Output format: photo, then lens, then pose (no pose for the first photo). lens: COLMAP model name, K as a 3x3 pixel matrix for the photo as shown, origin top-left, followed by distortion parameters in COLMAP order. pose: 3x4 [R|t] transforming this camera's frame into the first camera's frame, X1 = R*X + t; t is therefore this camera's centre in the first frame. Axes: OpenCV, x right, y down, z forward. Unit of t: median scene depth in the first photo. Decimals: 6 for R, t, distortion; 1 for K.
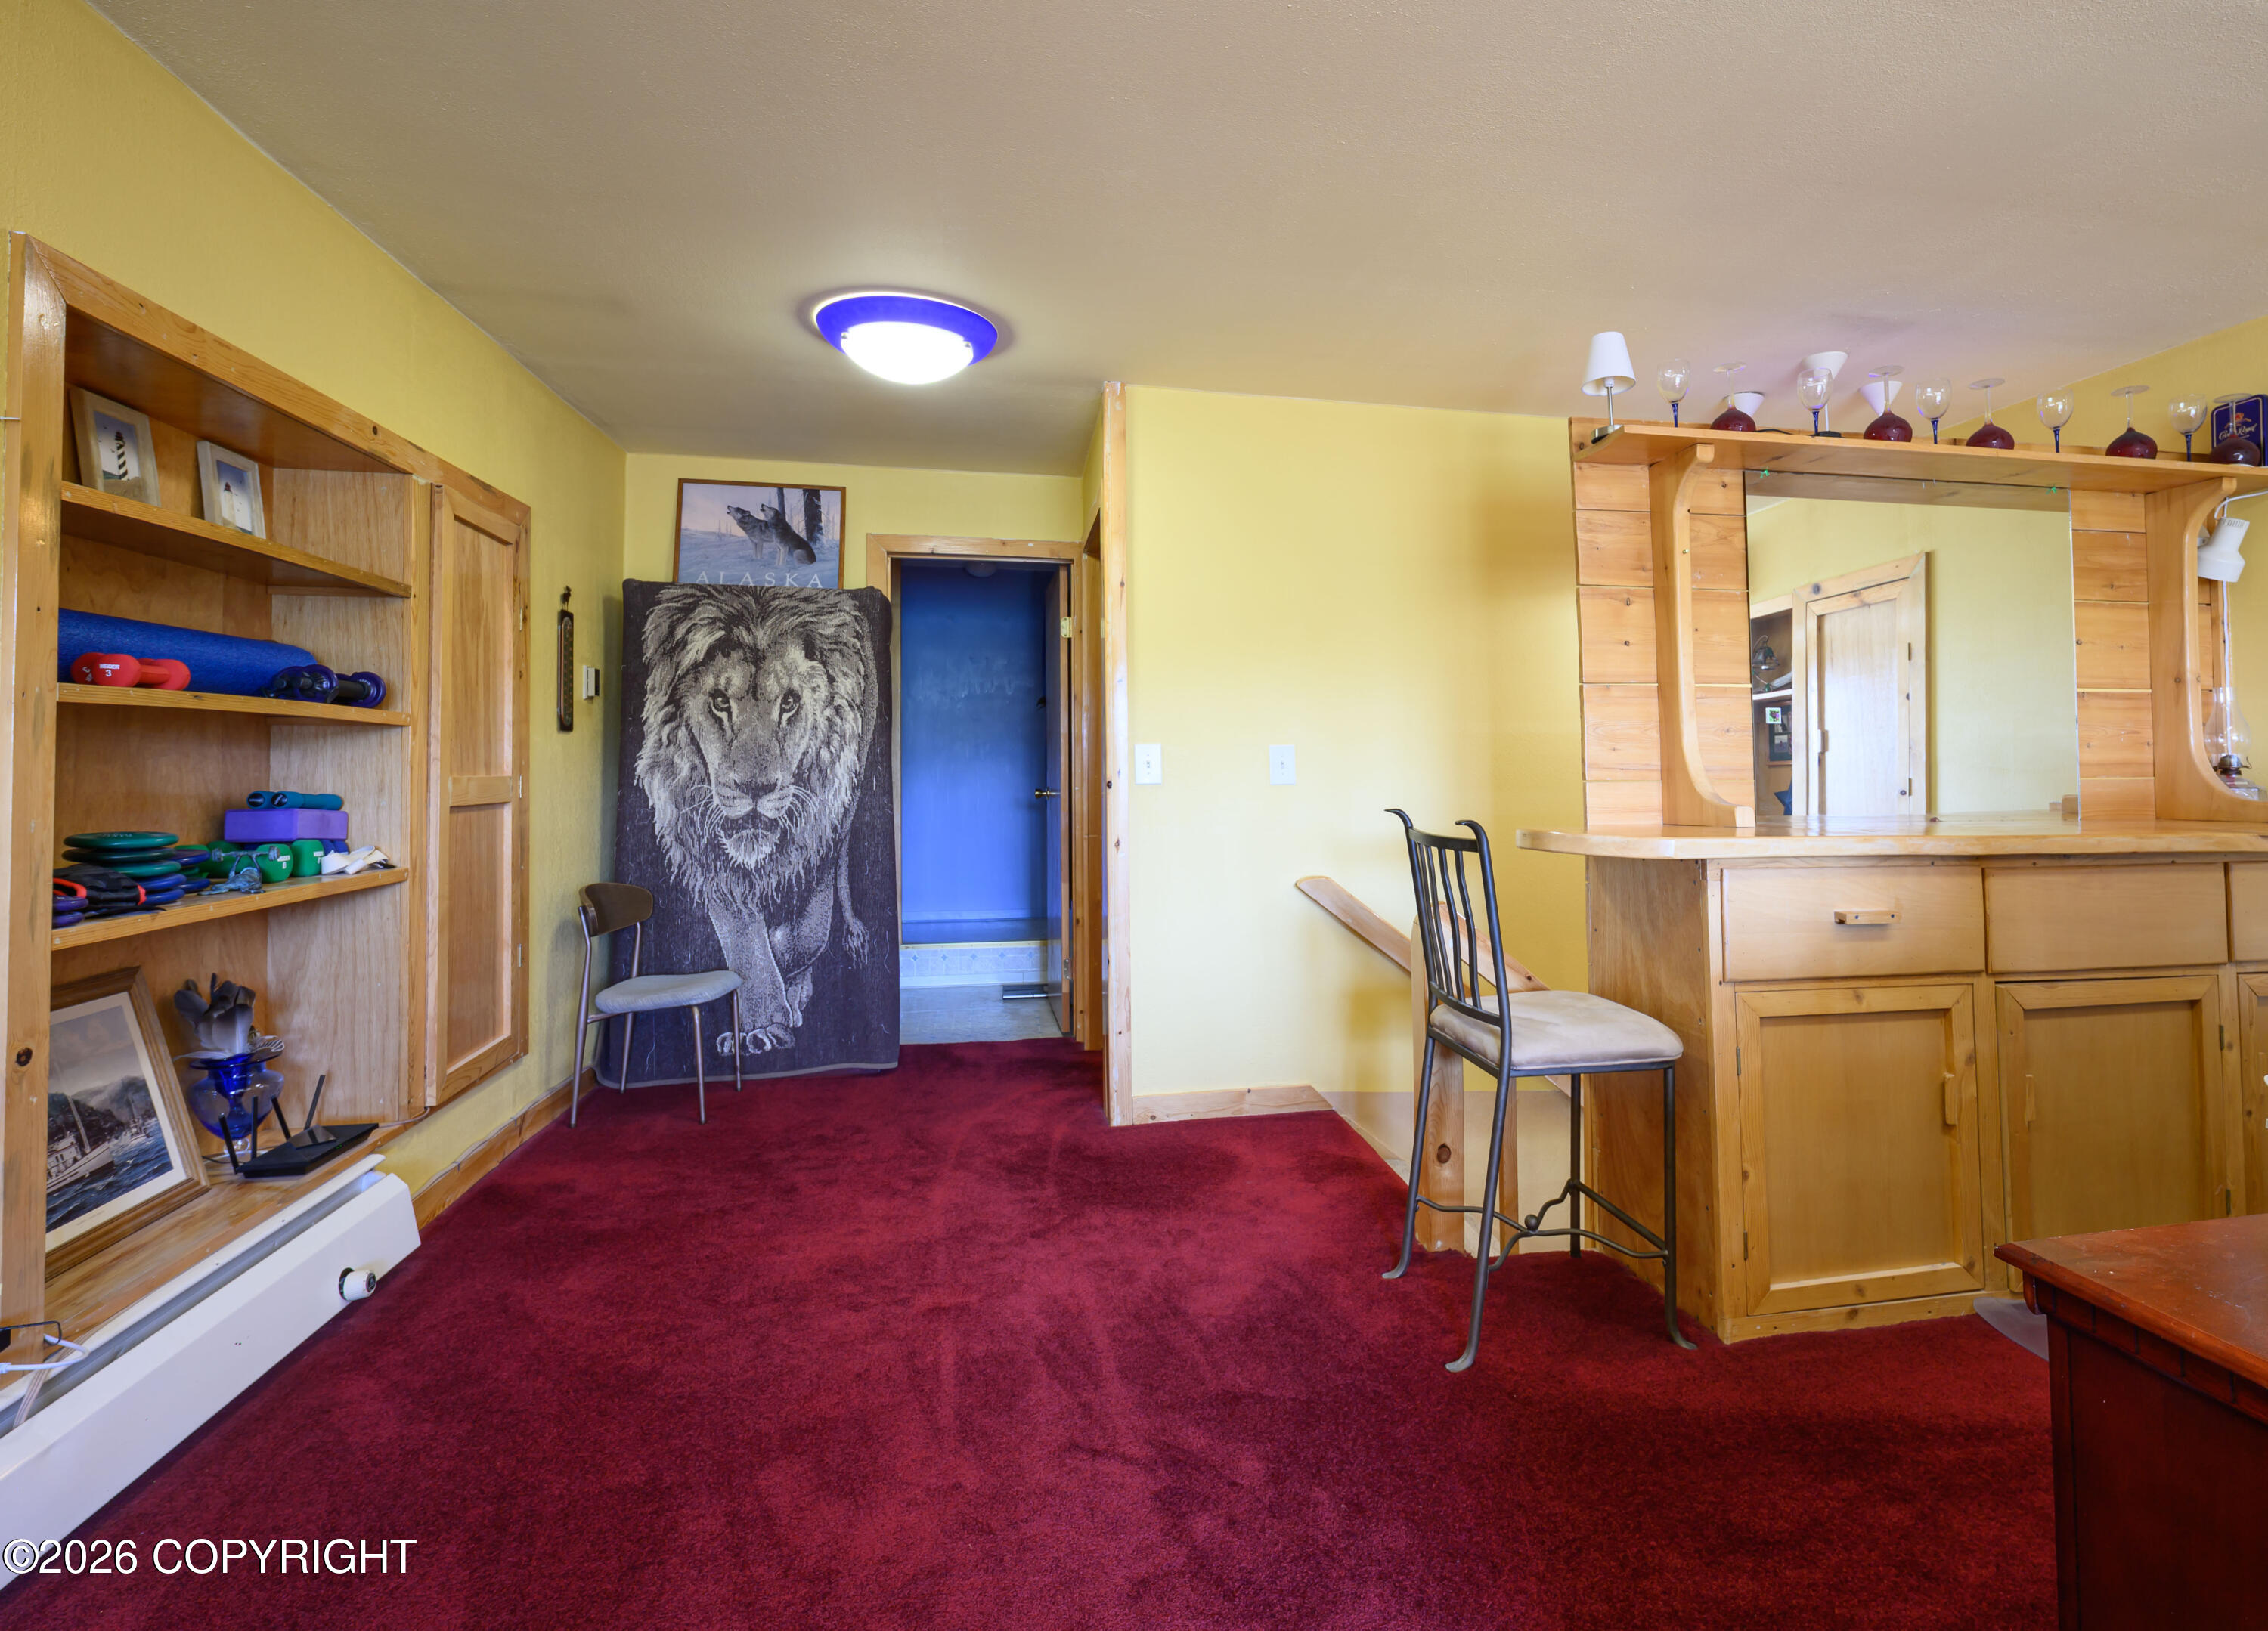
lens RADIAL K [[1112.2, 0, 1217.4], [0, 1112.2, 730.8], [0, 0, 1]] dist [-0.000046, -0.000144]
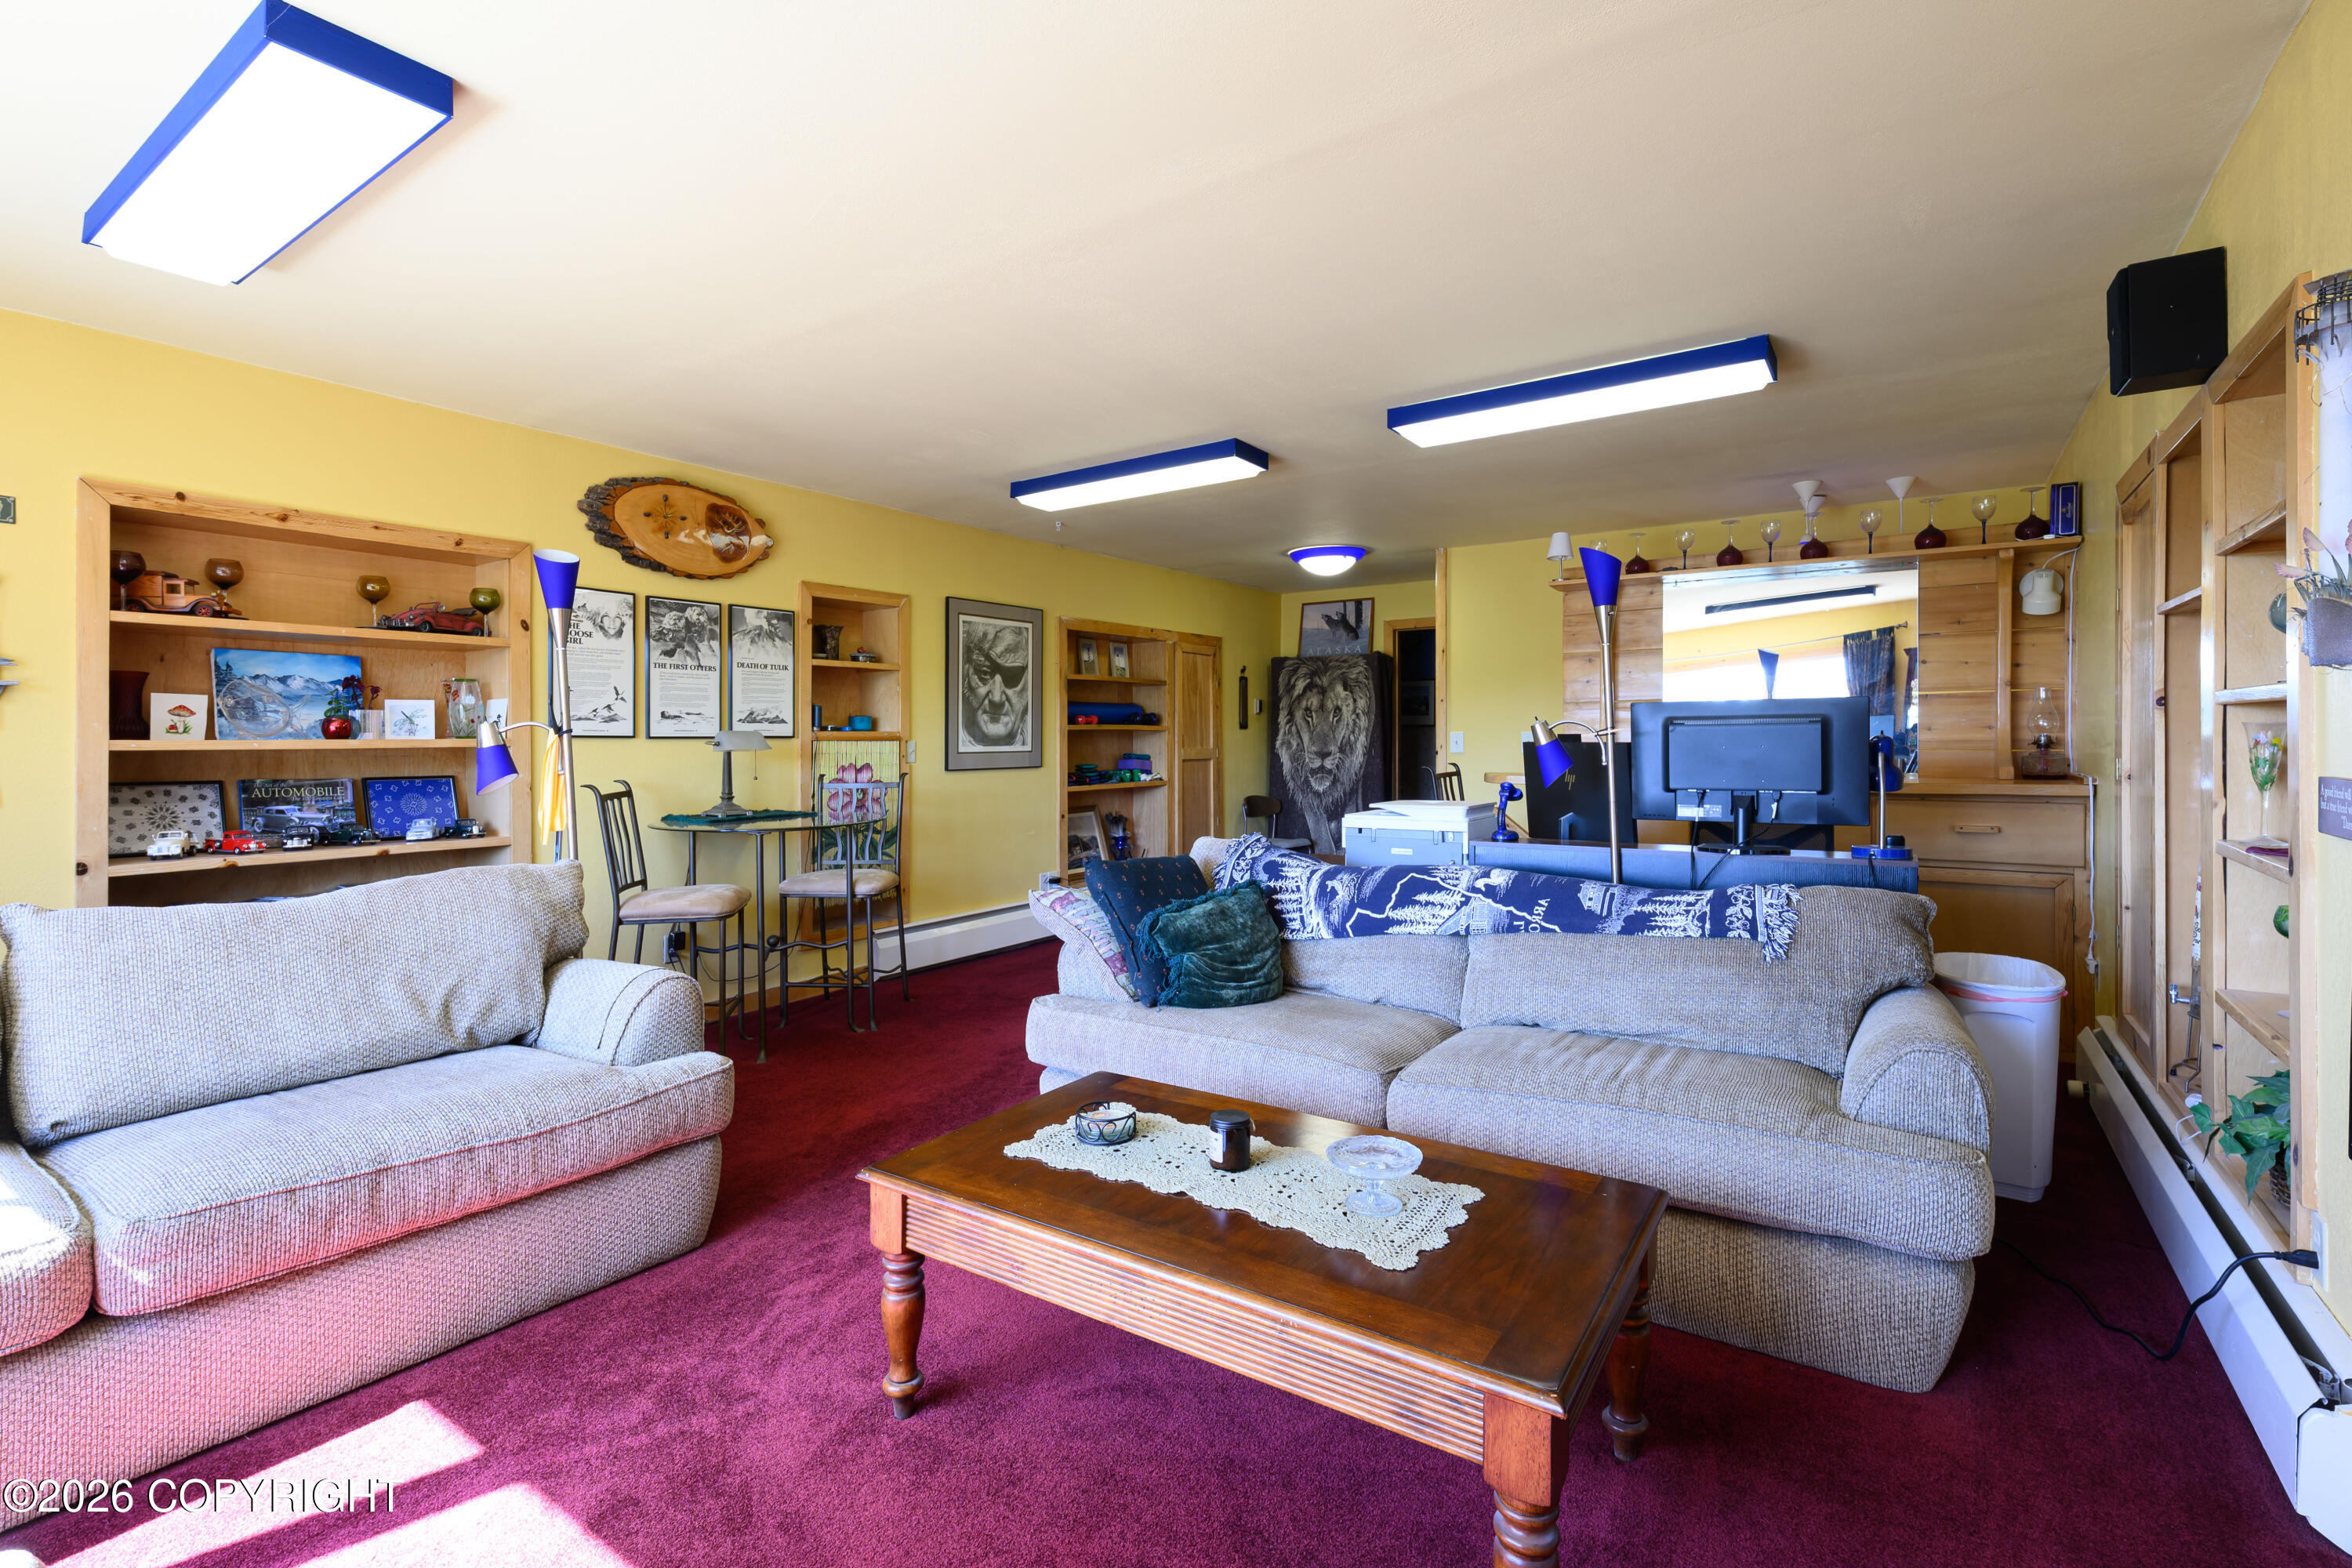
lens RADIAL K [[1052.6, 0, 1177.1], [0, 1052.6, 736.2], [0, 0, 1]] dist [0.000805, 0.000453]
pose [[0.687191, -0.007406, -0.726439, 1.148590], [0.029097, 0.999426, 0.017336, -0.033589], [0.725894, -0.033050, 0.687012, -0.763942]]
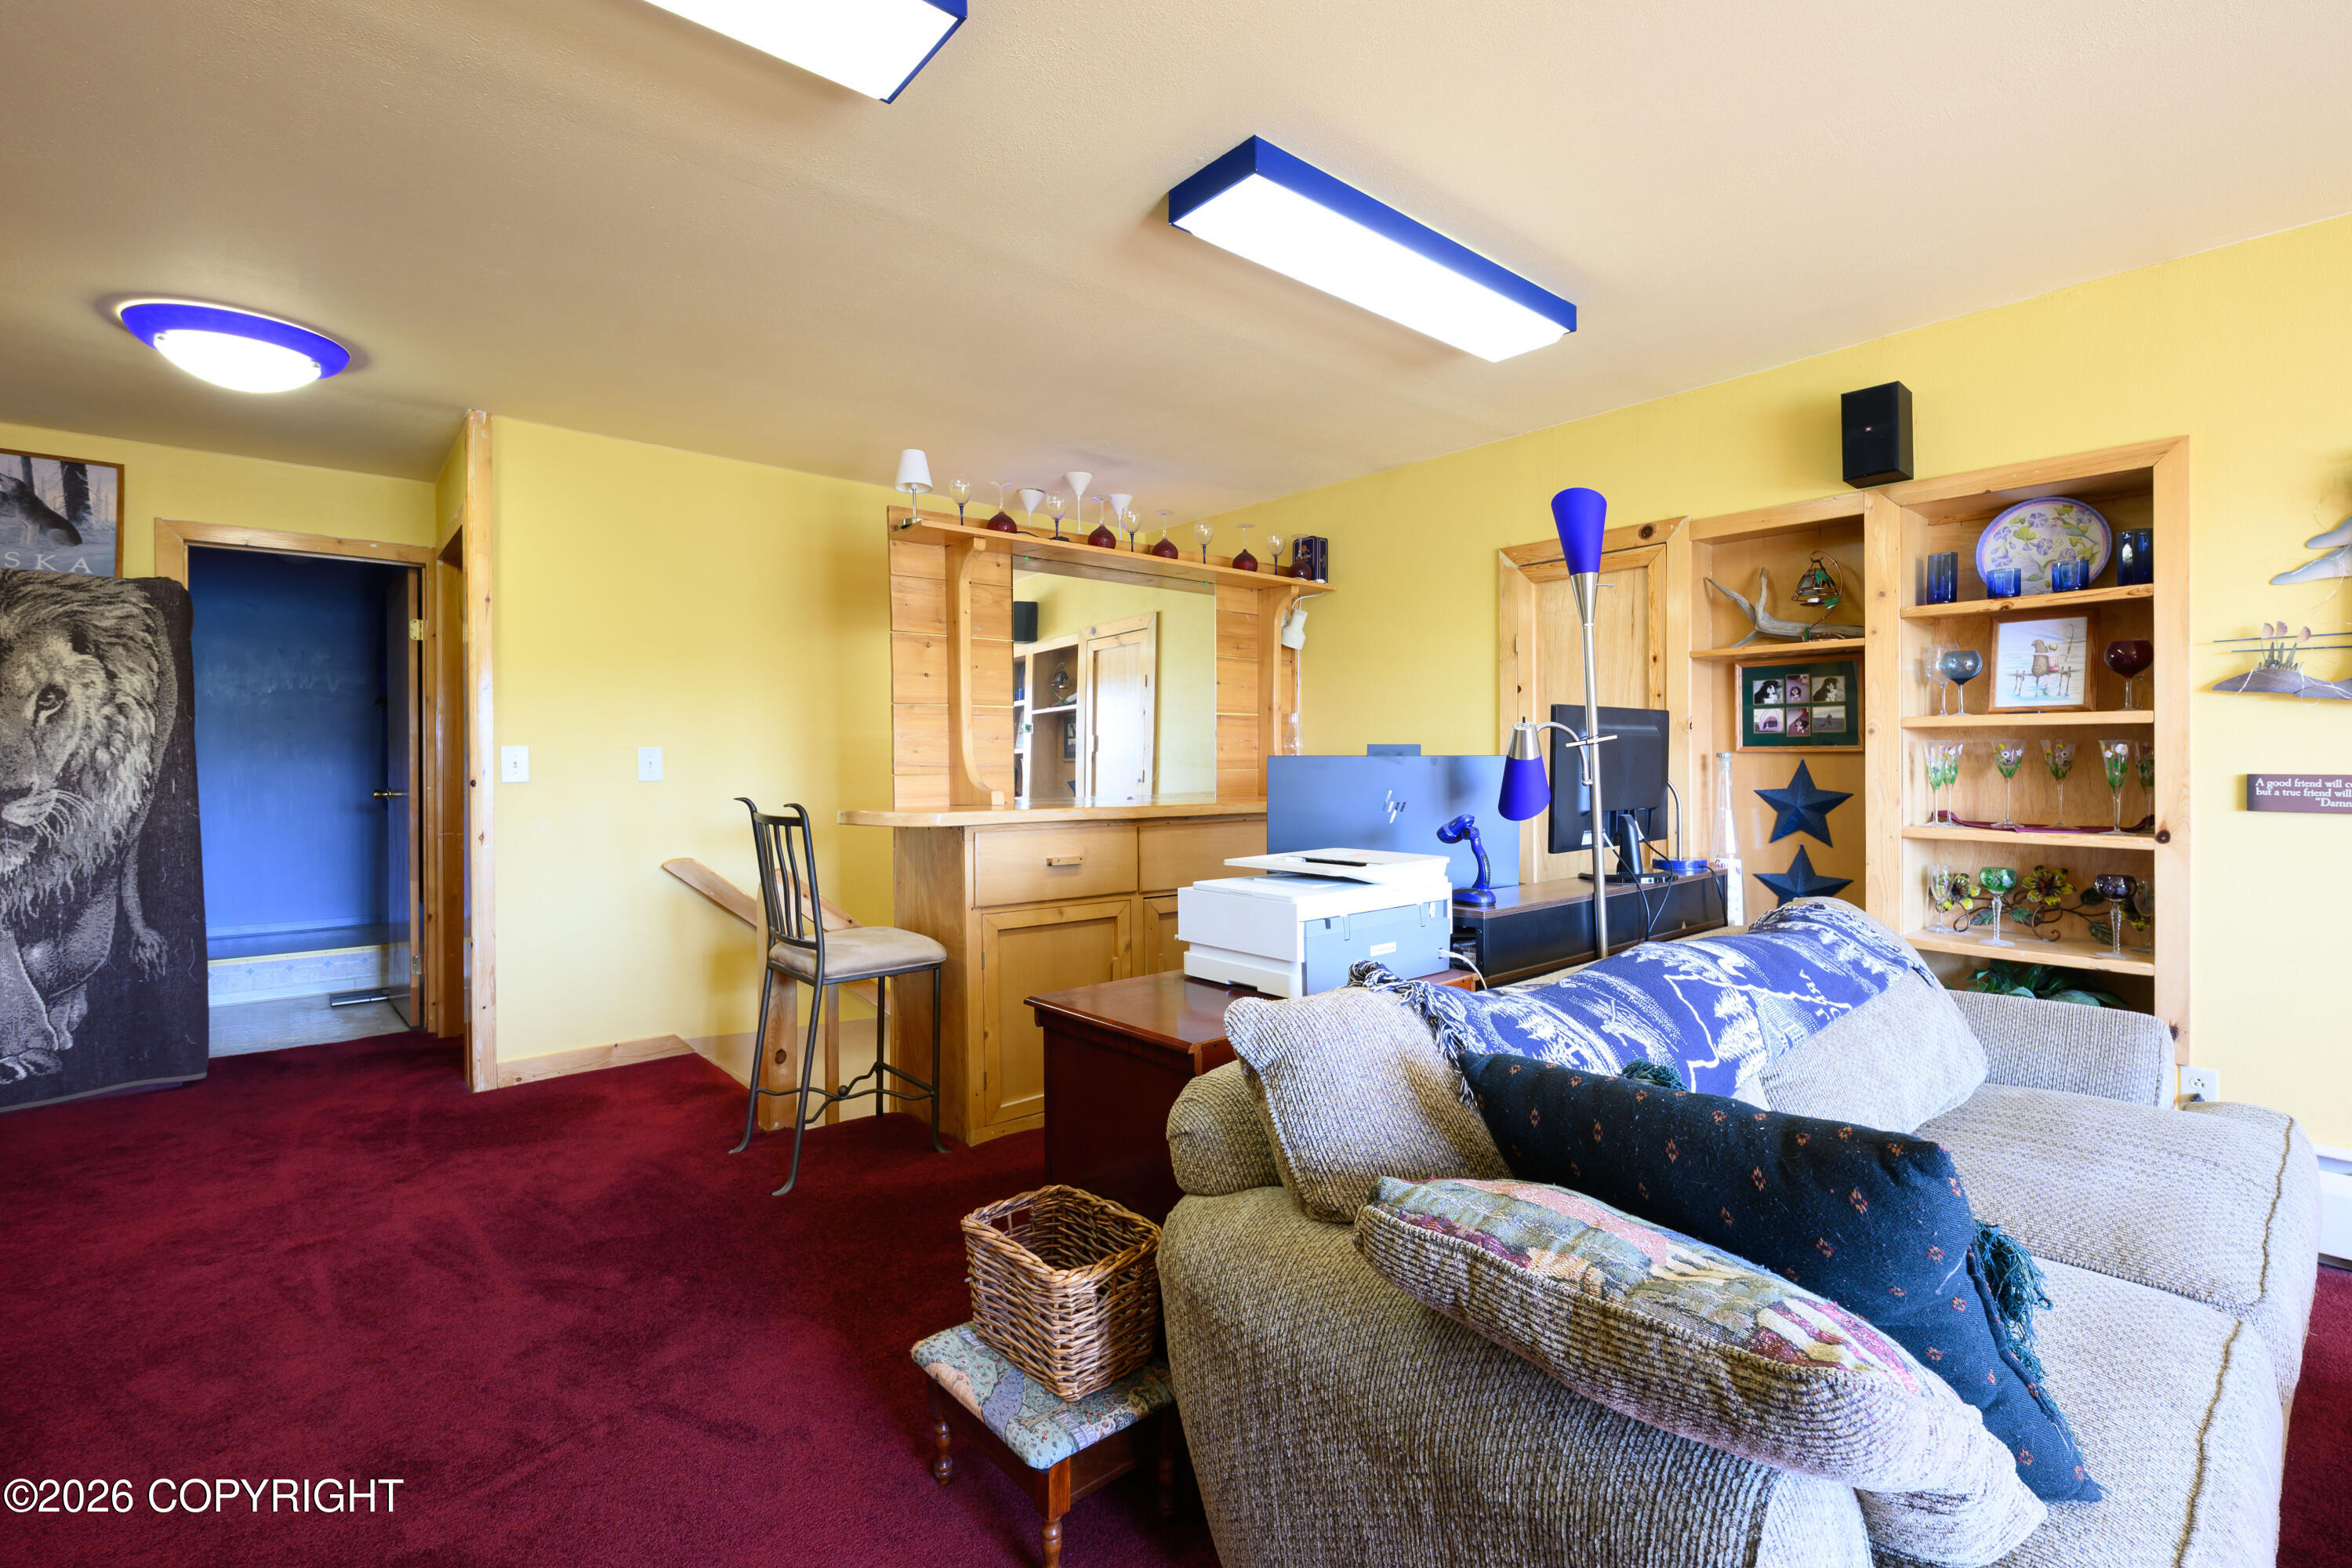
lens RADIAL K [[1073.5, 0, 1185.7], [0, 1073.5, 741.9], [0, 0, 1]] dist [0.000866, 0.000055]
pose [[0.872250, 0.004637, 0.489039, -0.002936], [-0.010166, 0.999911, 0.008652, -0.010321], [-0.488955, -0.012519, 0.872219, -0.319492]]
